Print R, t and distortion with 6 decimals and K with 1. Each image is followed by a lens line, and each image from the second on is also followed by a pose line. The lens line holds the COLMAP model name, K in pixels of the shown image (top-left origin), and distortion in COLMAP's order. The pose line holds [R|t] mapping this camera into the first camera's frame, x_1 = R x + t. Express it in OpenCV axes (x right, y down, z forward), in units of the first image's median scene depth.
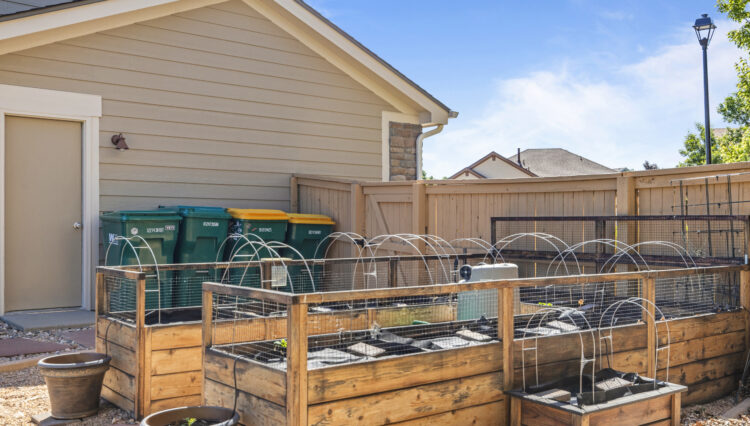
lens RADIAL K [[733.6, 0, 375.8], [0, 733.6, 214.1], [0, 0, 1]] dist [0.036056, 0.000000]
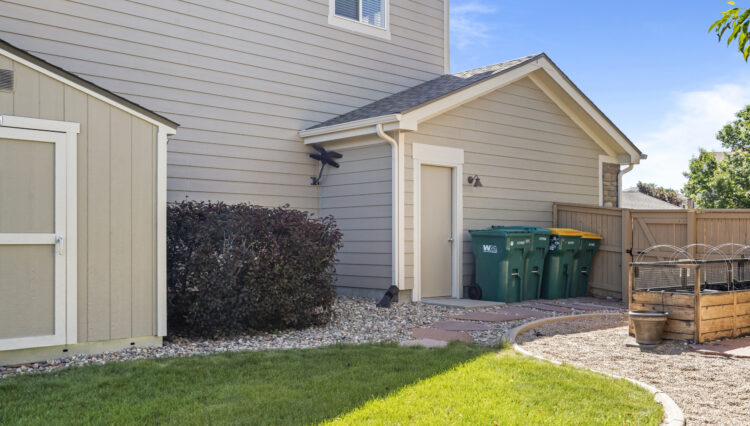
lens RADIAL K [[733.6, 0, 374.2], [0, 733.6, 215.5], [0, 0, 1]] dist [0.036056, 0.000000]
pose [[0.998490, 0.002644, 0.054864, -0.468291], [-0.001601, 0.999817, -0.019049, -0.002861], [-0.054904, 0.018933, 0.998312, -0.312058]]
